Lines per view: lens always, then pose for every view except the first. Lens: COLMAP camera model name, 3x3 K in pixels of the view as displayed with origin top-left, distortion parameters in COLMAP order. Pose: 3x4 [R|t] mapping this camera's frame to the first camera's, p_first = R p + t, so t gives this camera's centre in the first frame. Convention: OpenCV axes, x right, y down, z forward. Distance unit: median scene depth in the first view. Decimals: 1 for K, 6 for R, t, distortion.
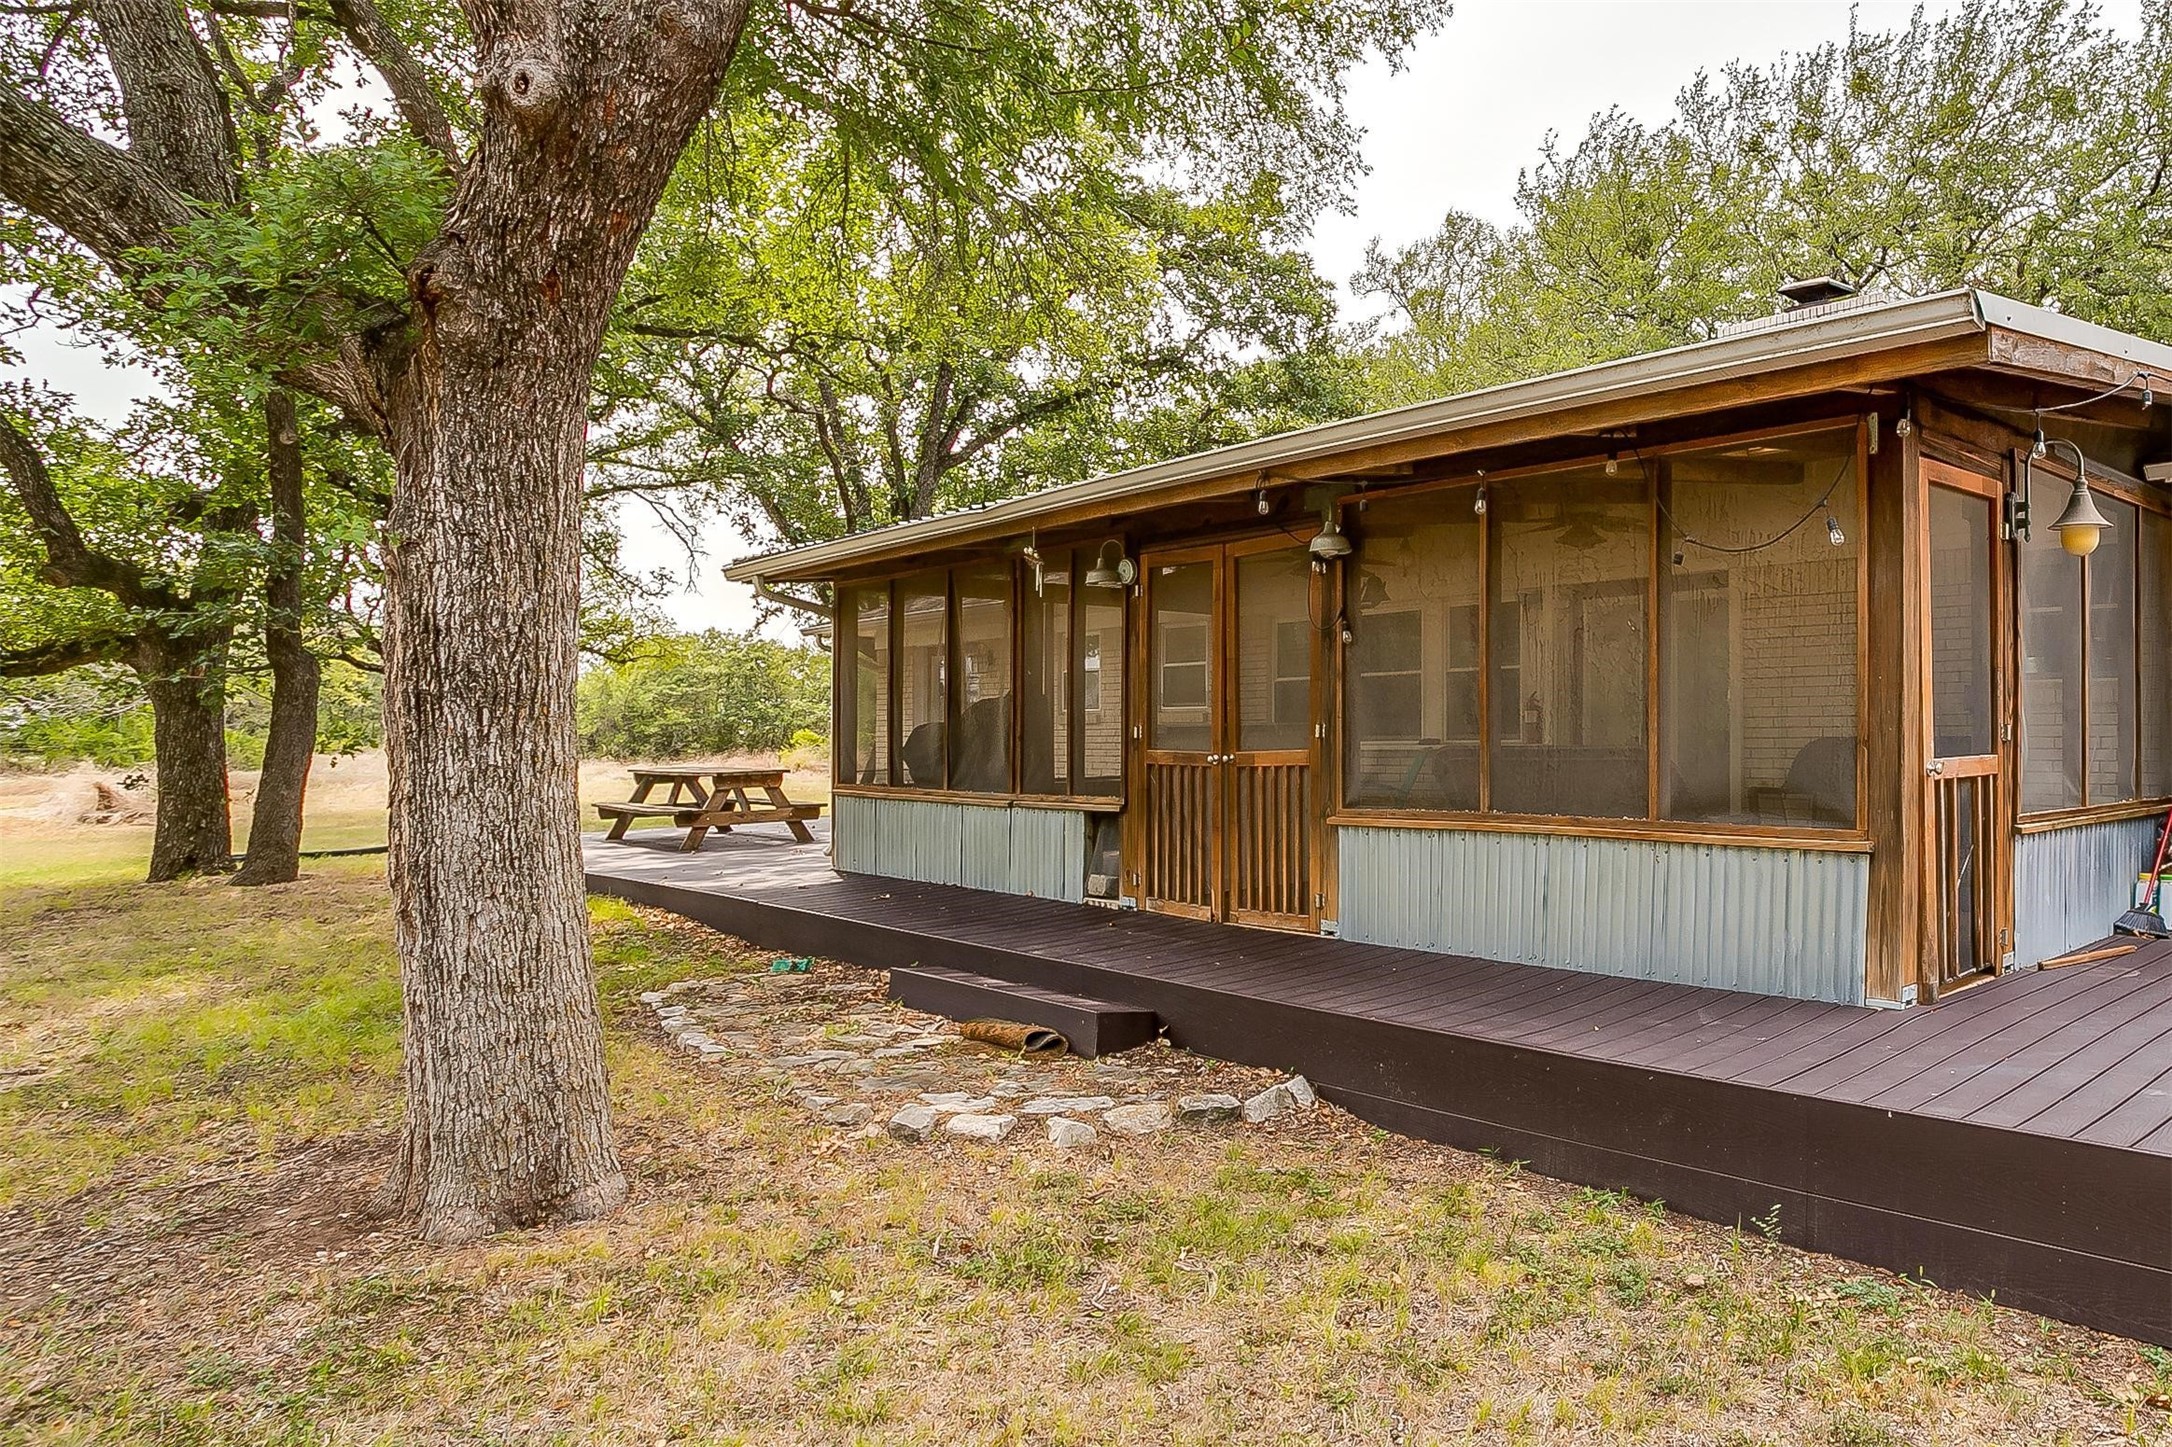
lens RADIAL K [[1037.8, 0, 1086.0], [0, 1037.8, 723.5], [0, 0, 1]] dist [-0.001810, 0.000048]
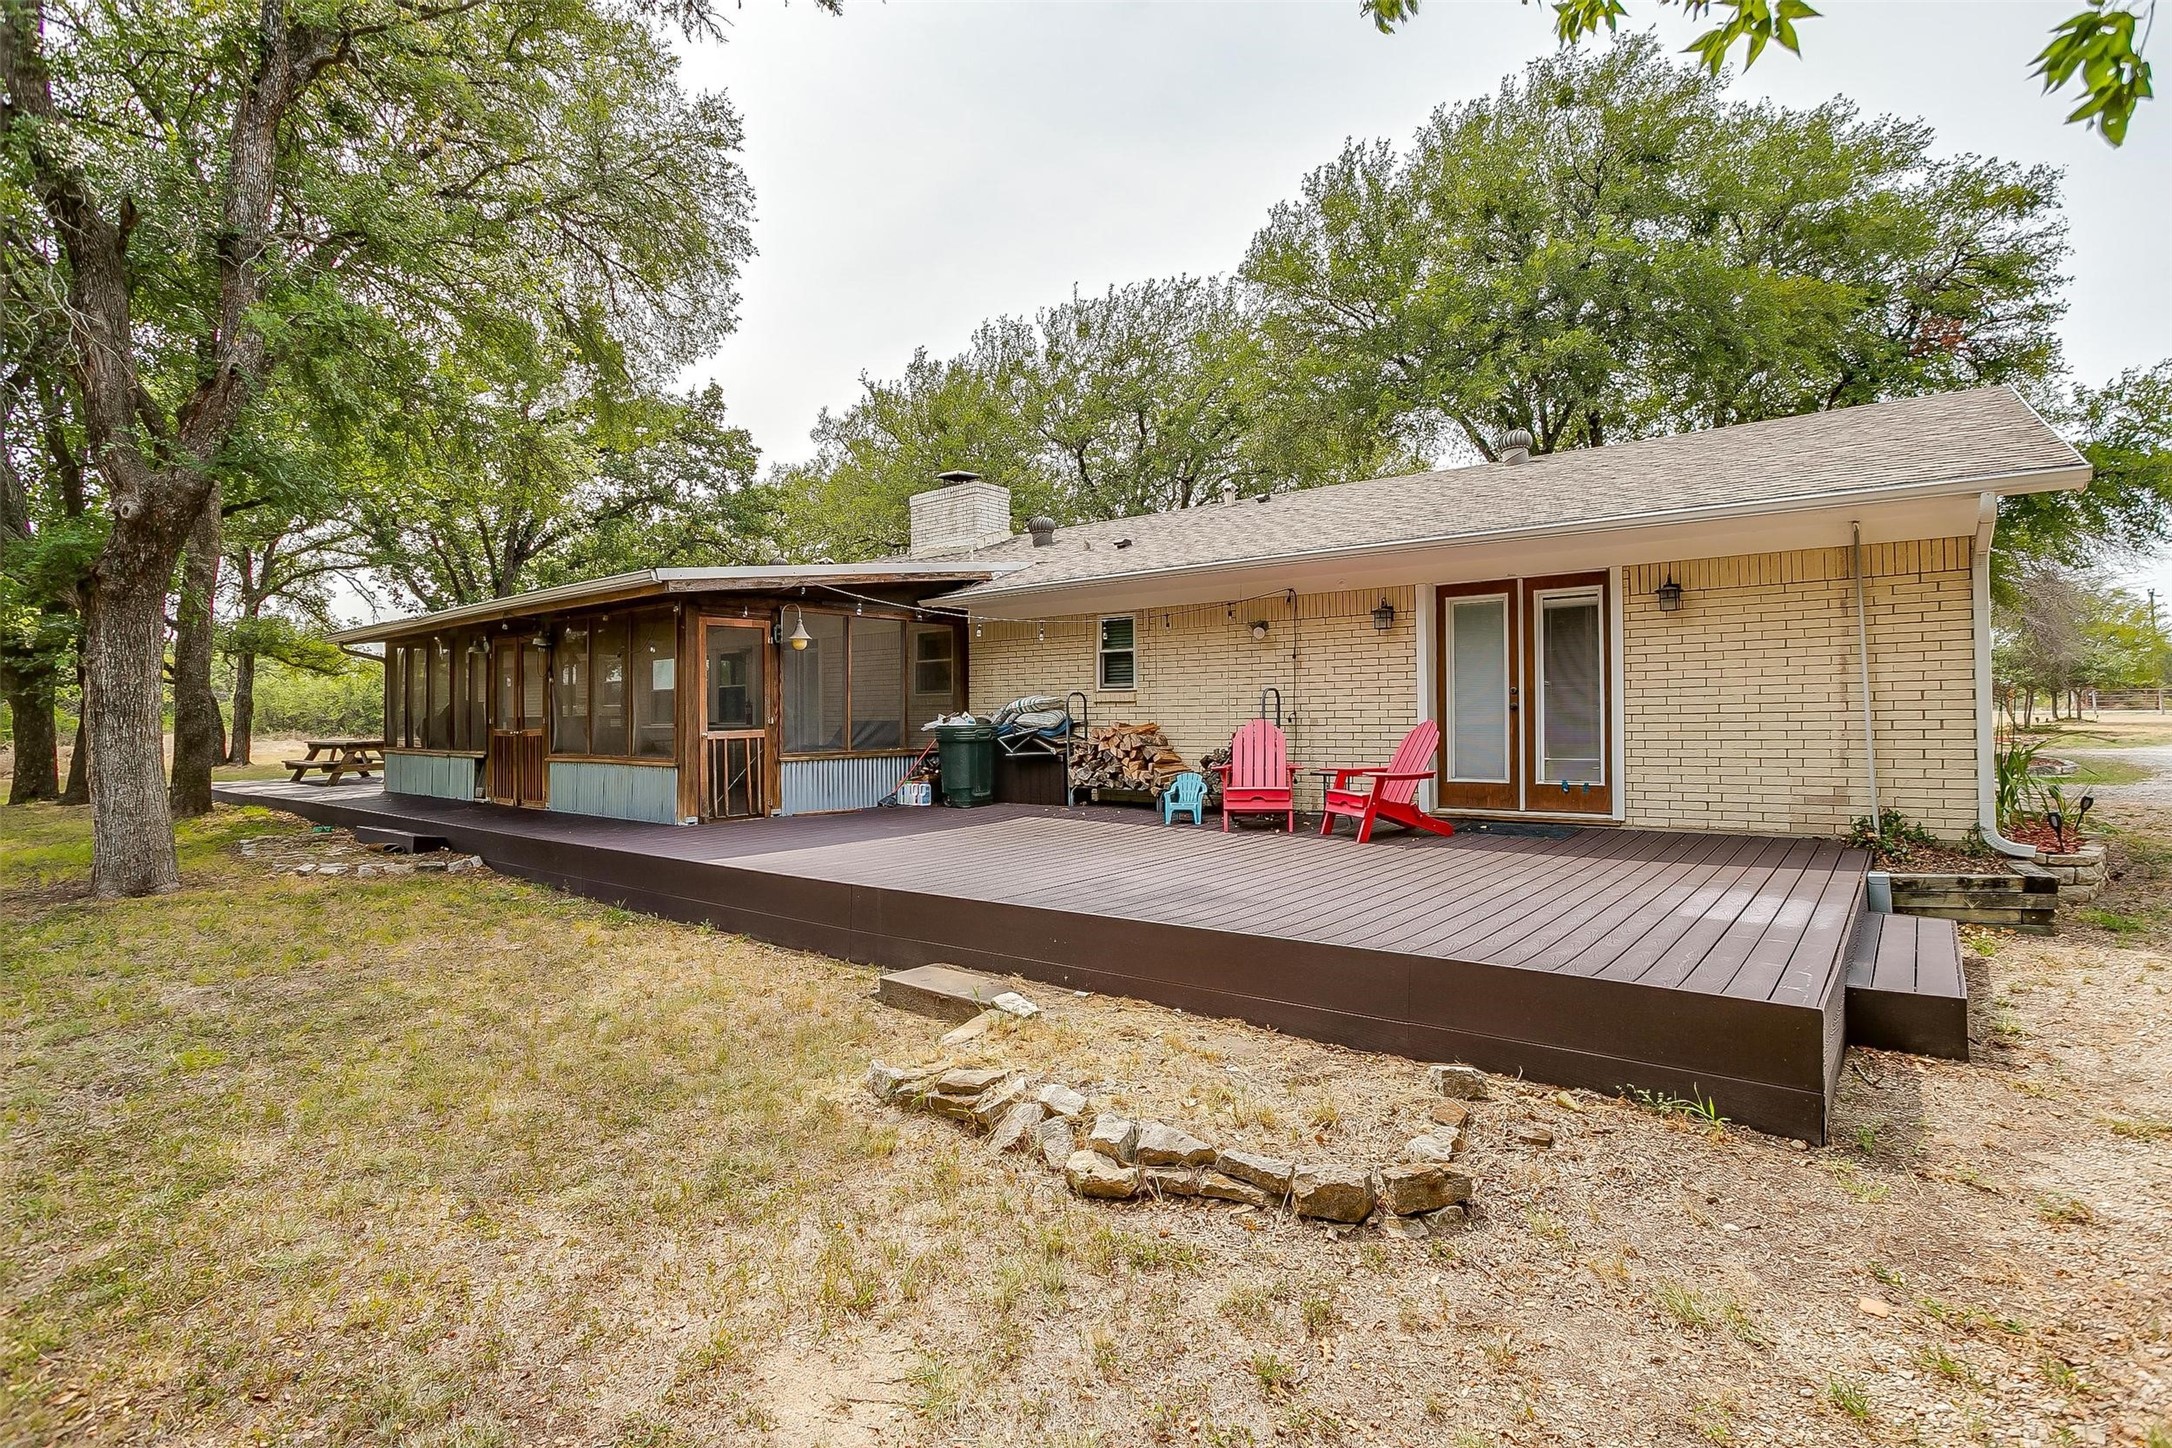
lens RADIAL K [[1065.0, 0, 1083.9], [0, 1065.0, 698.8], [0, 0, 1]] dist [0.030722, 0.000812]
pose [[0.999707, -0.004501, 0.023765, 1.064885], [0.004490, 0.999990, 0.000501, -0.029226], [-0.023767, -0.000394, 0.999717, -1.102485]]
